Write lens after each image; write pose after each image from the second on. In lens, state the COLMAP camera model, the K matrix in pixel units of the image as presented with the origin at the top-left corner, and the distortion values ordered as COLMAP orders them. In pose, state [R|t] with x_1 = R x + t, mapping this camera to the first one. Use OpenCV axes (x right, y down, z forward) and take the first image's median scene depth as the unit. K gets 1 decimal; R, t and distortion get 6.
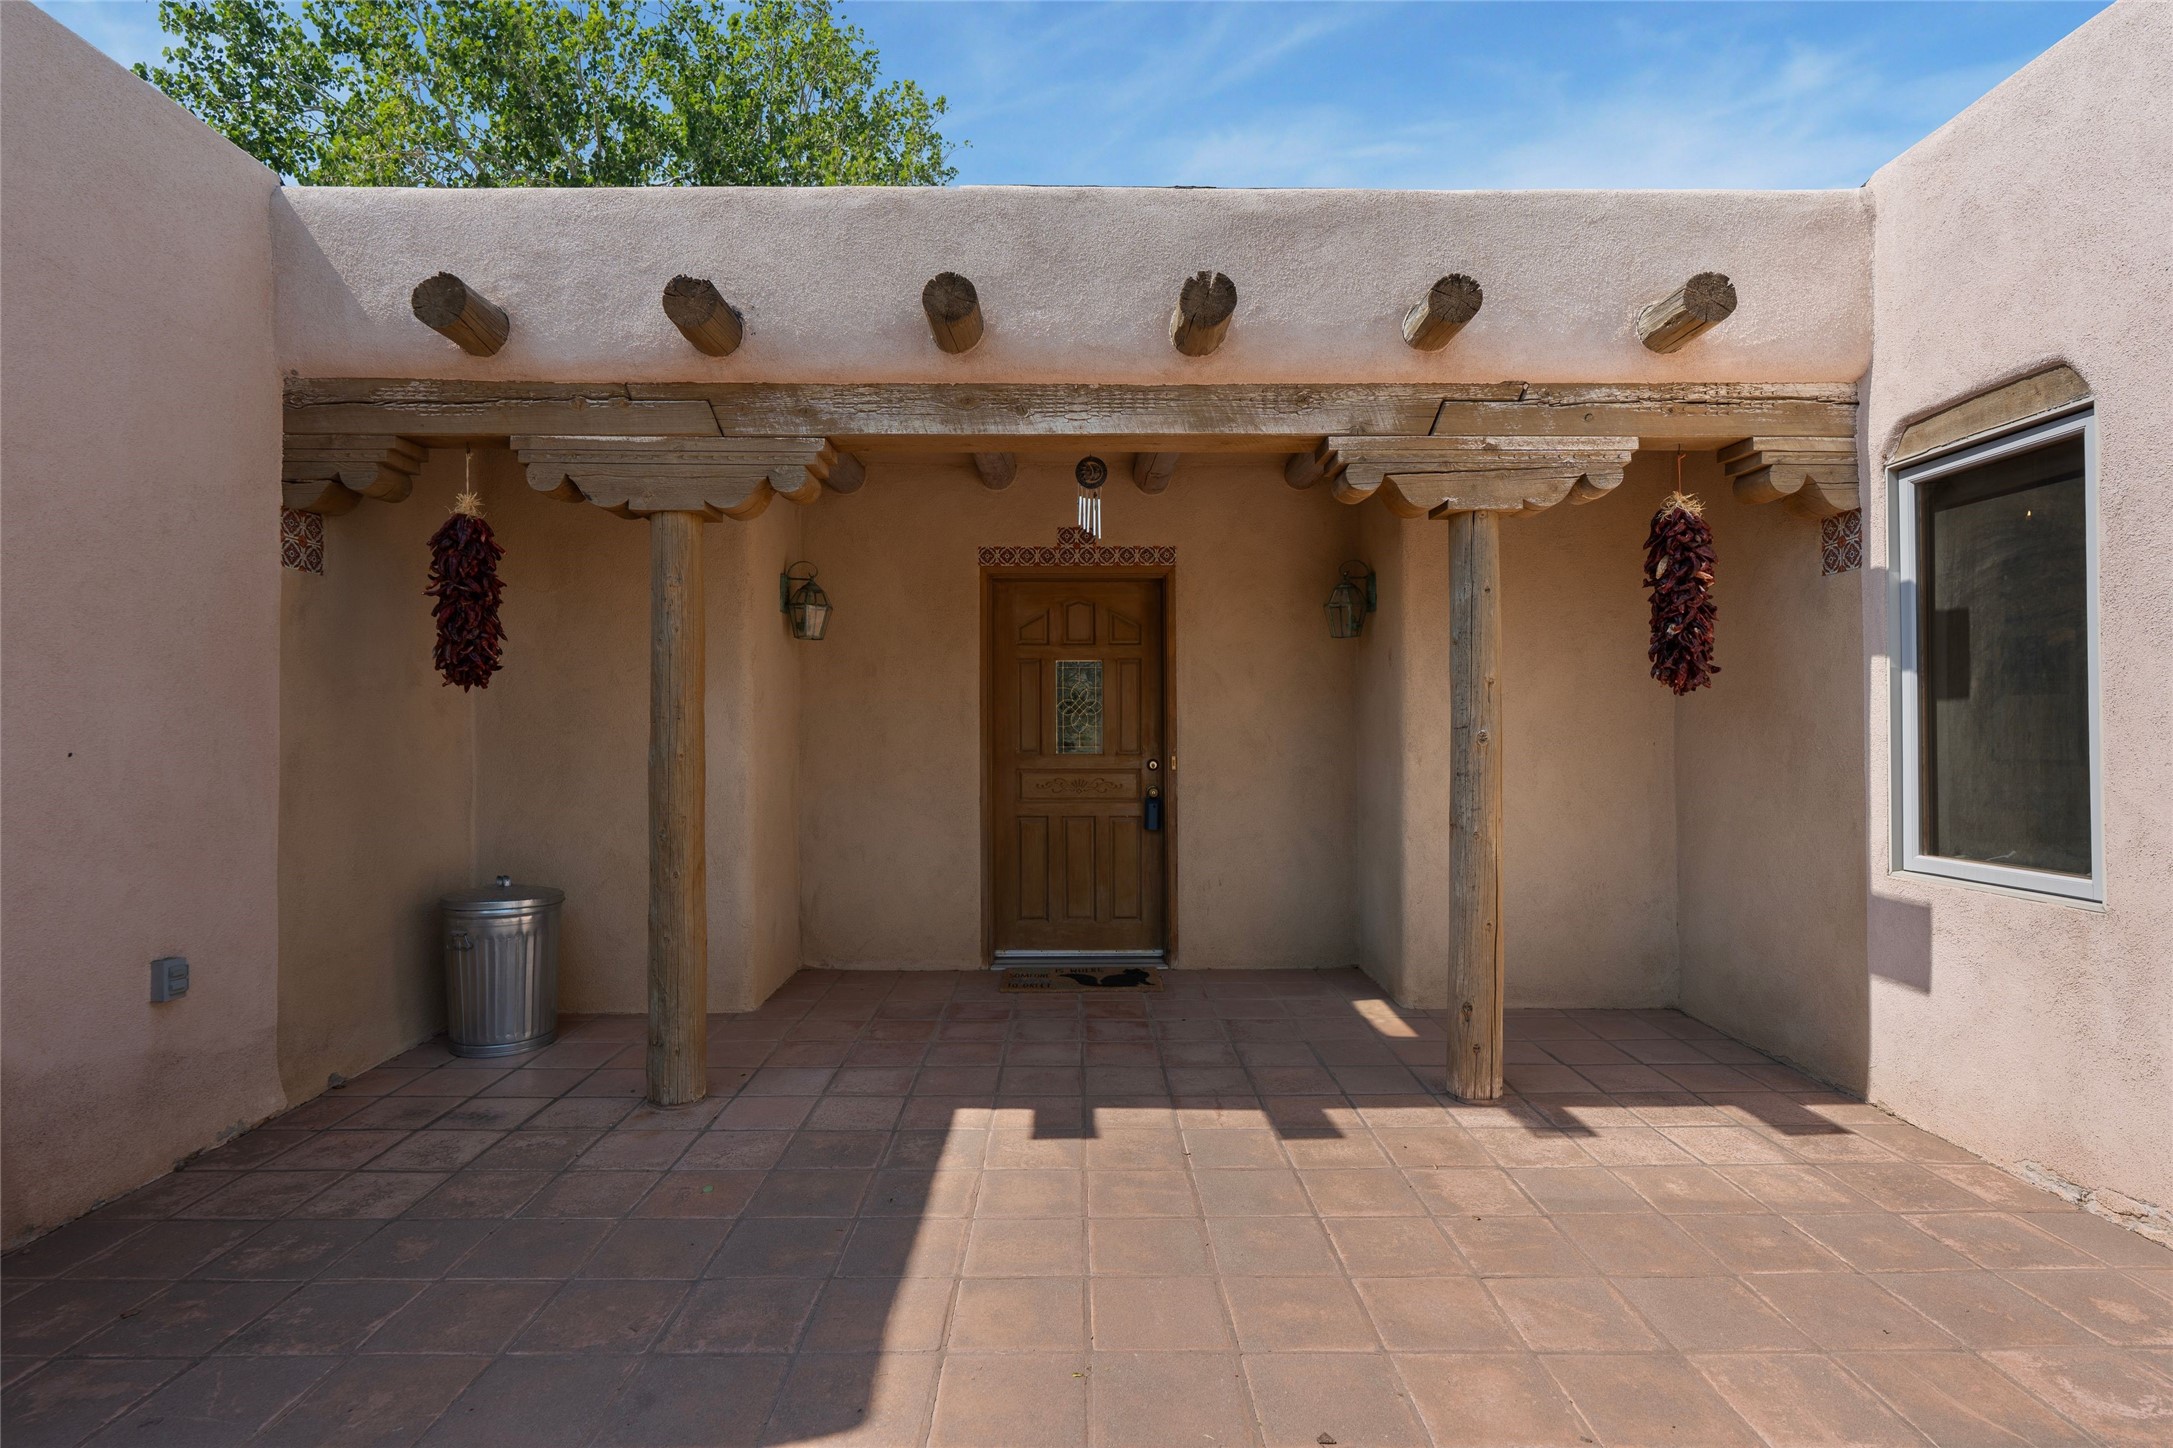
lens RADIAL K [[999.5, 0, 1078.9], [0, 999.5, 728.1], [0, 0, 1]] dist [-0.000126, 0.000280]
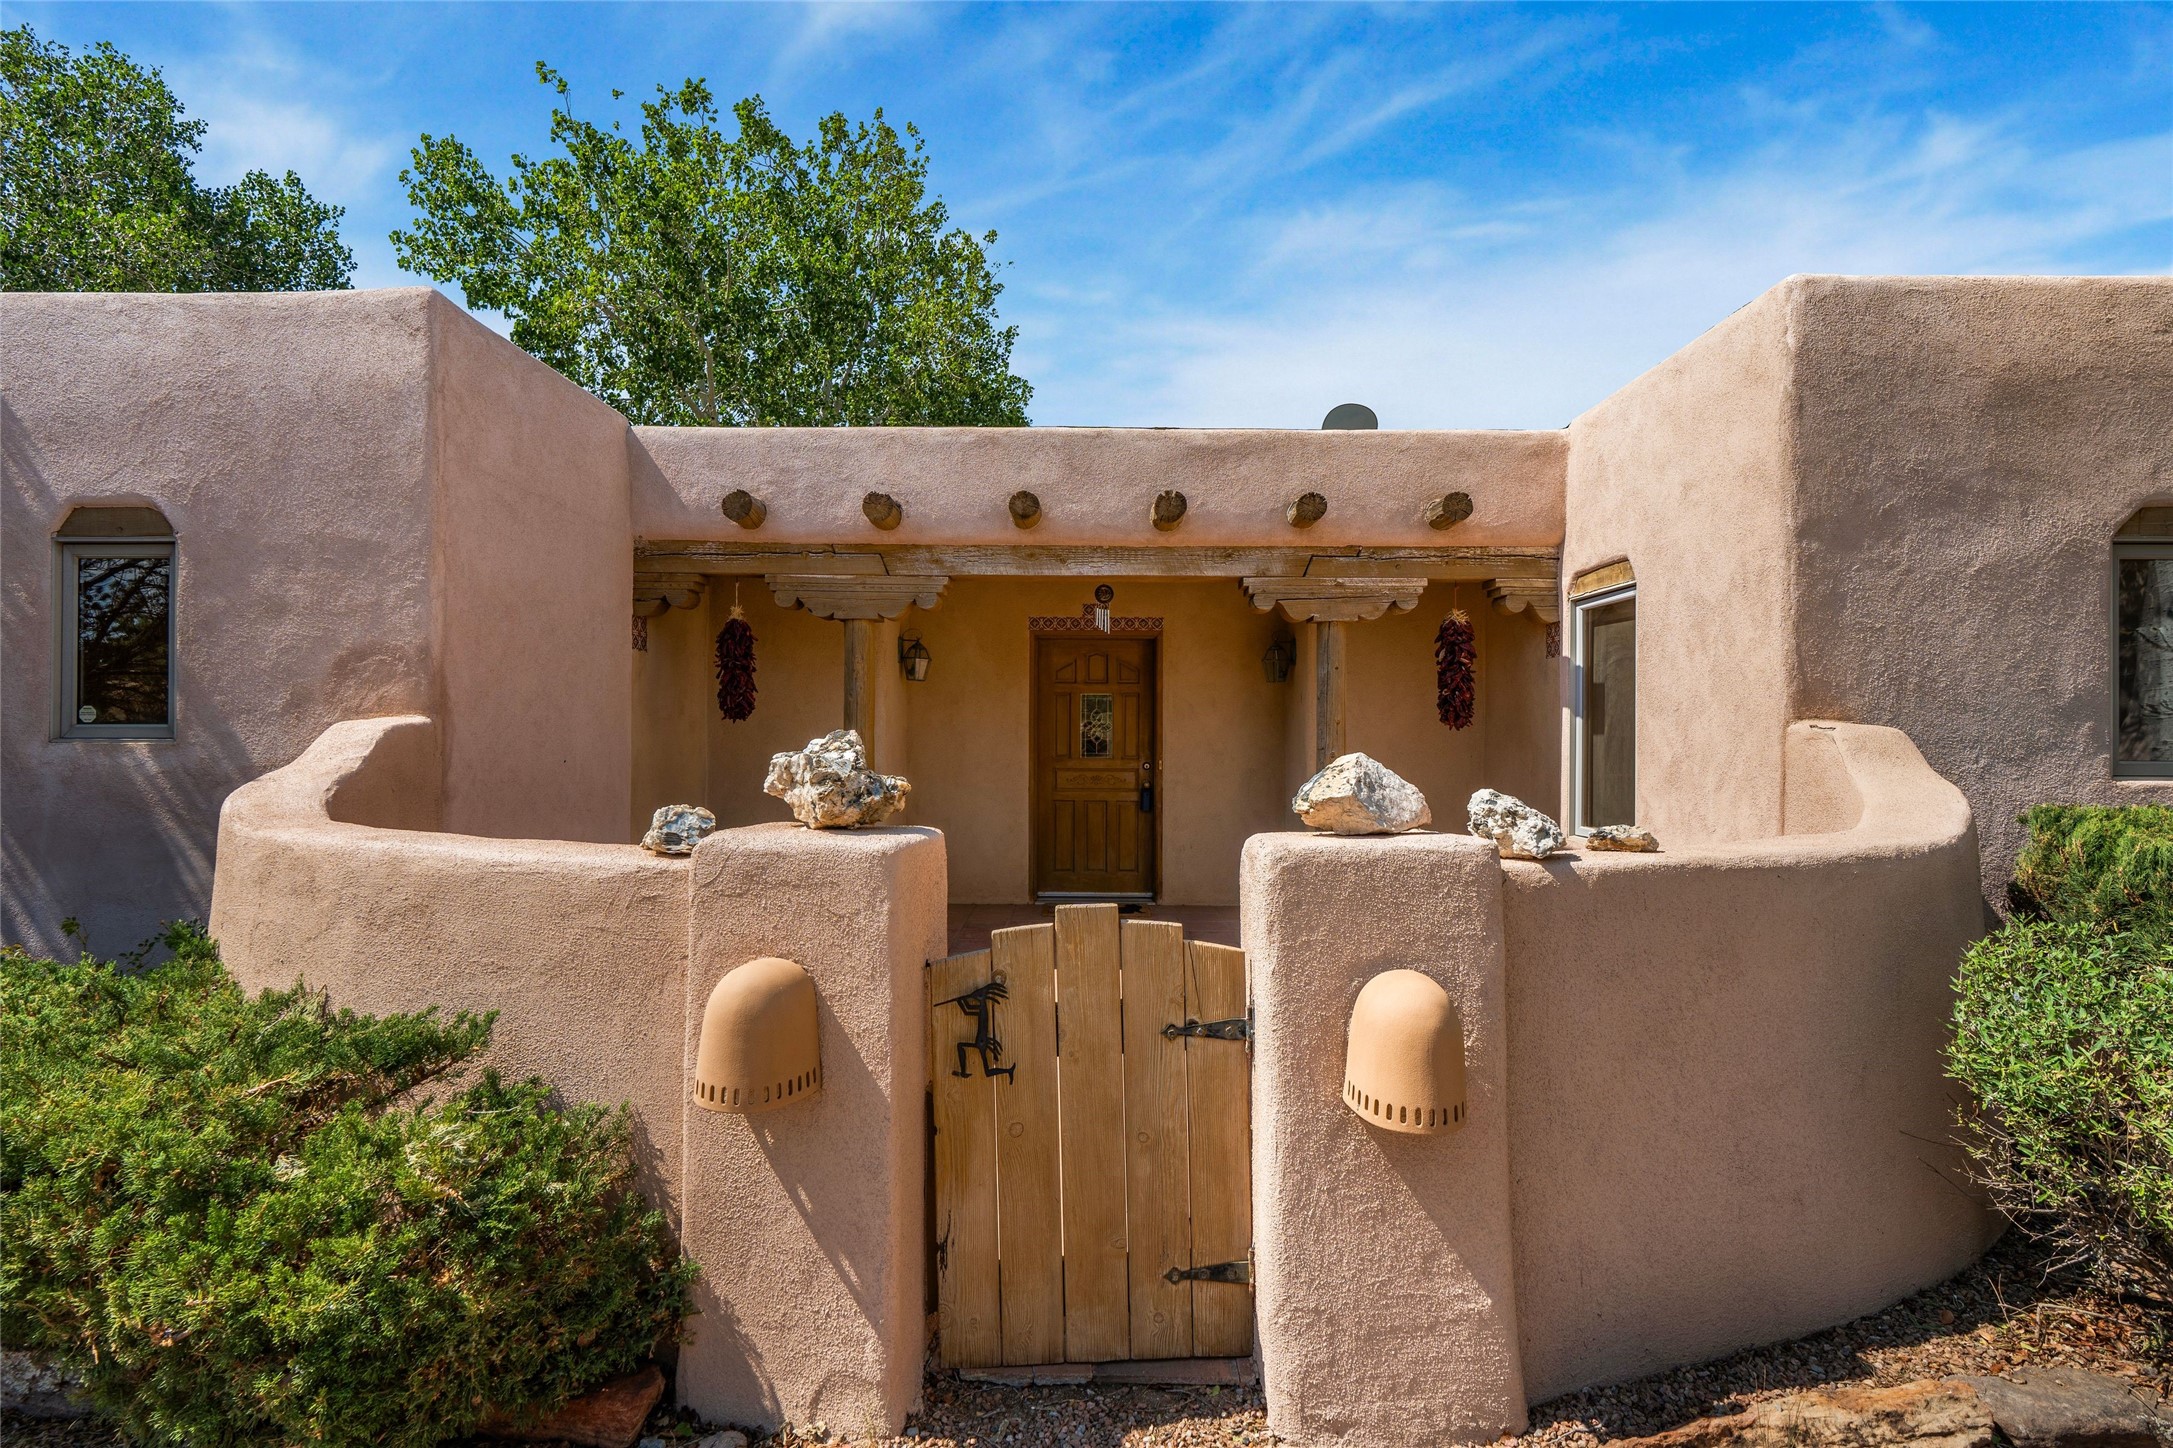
lens RADIAL K [[999.5, 0, 1085.1], [0, 999.5, 733.5], [0, 0, 1]] dist [-0.000126, 0.000280]
pose [[0.999876, 0.008484, -0.013244, 0.004691], [-0.008284, 0.999851, 0.015139, -0.049678], [0.013371, -0.015028, 0.999798, -0.707070]]
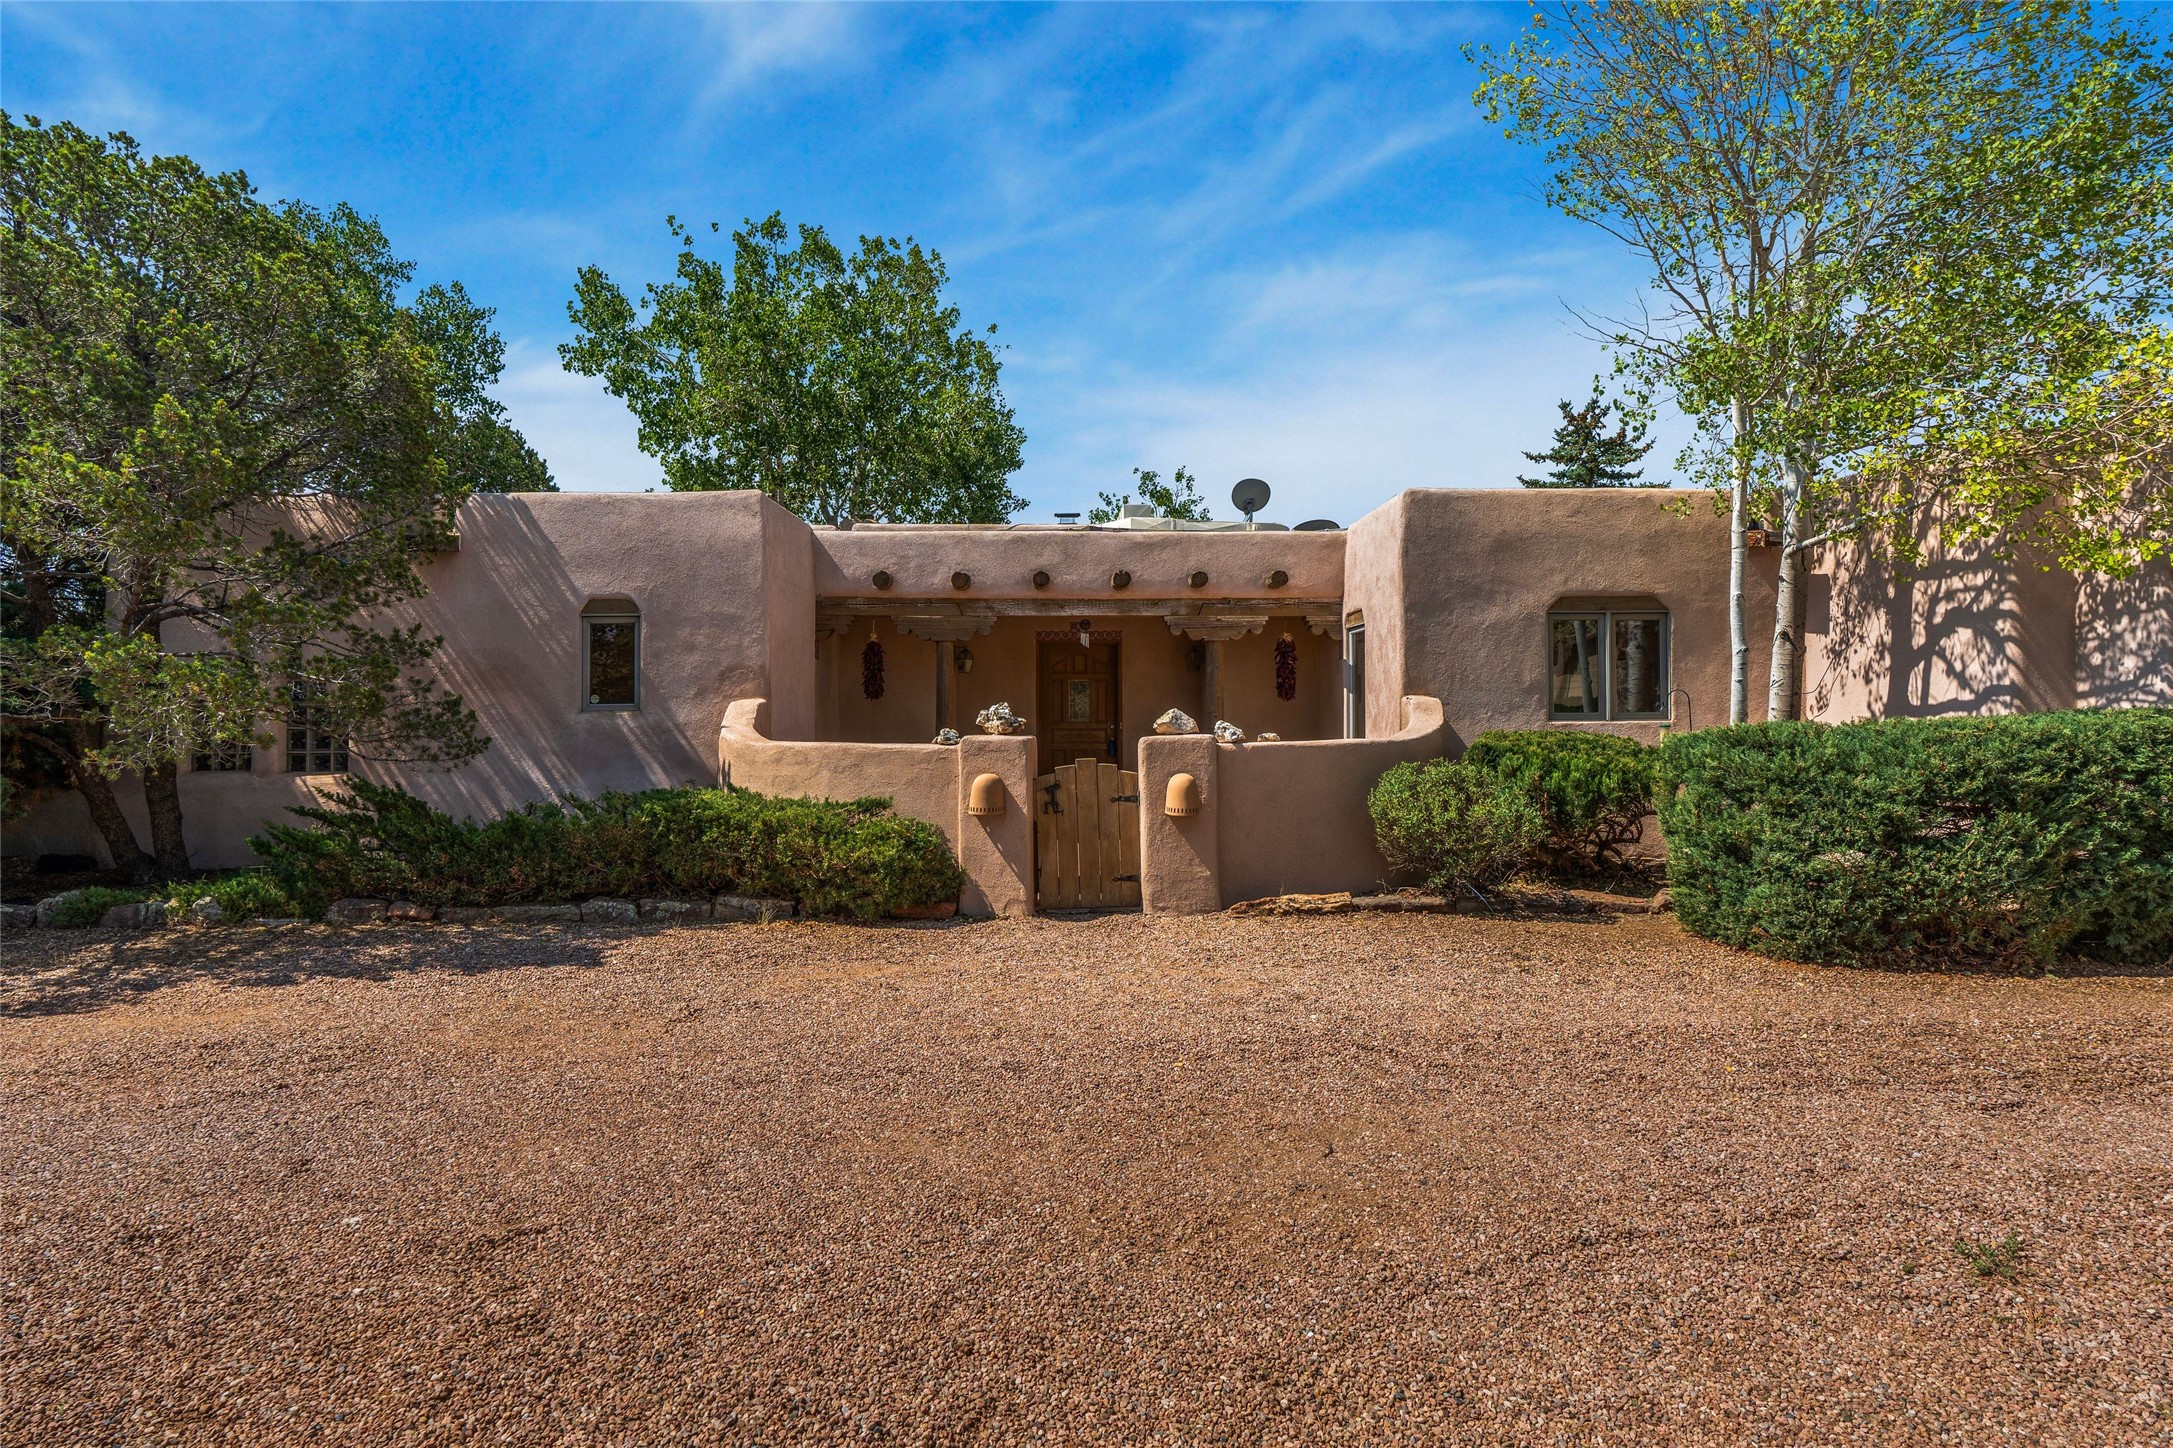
lens RADIAL K [[999.5, 0, 1087.2], [0, 999.5, 713.7], [0, 0, 1]] dist [-0.000126, 0.000280]
pose [[0.999881, -0.000022, 0.015449, -0.029117], [-0.000282, 0.999806, 0.019705, -0.057387], [-0.015446, -0.019707, 0.999686, -2.004030]]
